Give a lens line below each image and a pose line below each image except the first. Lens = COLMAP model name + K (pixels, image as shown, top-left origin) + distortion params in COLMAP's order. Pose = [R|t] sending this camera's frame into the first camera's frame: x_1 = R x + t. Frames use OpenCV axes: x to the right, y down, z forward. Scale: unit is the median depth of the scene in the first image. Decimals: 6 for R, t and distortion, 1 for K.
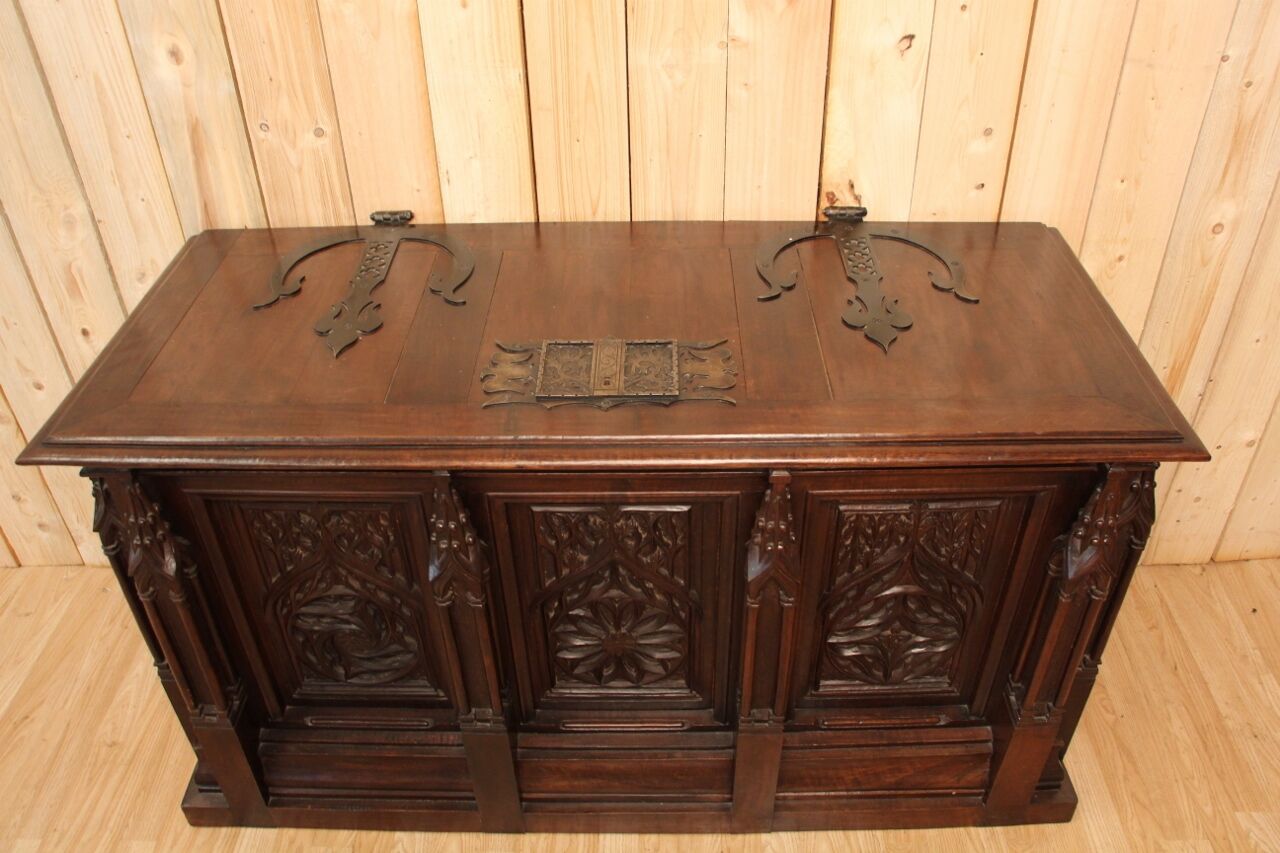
lens RADIAL K [[1037.8, 0, 640.0], [0, 1037.8, 426.5], [0, 0, 1]] dist [-0.190867, 0.144103]
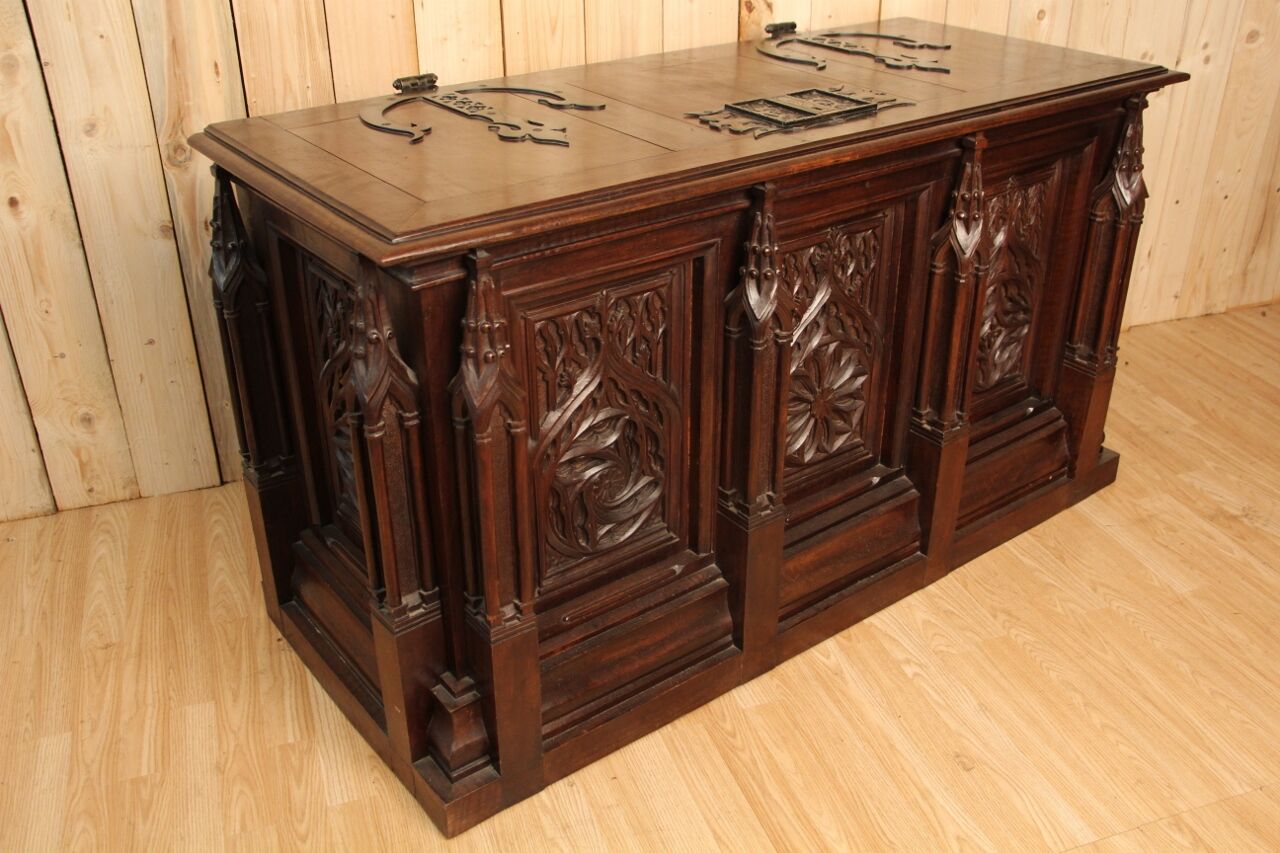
lens RADIAL K [[1216.2, 0, 640.0], [0, 1216.2, 426.5], [0, 0, 1]] dist [-0.112430, 0.000338]
pose [[0.791935, -0.277290, 0.544012, -0.788182], [0.360131, 0.931592, -0.049409, 0.215220], [-0.493096, 0.235044, 0.837622, 0.077957]]
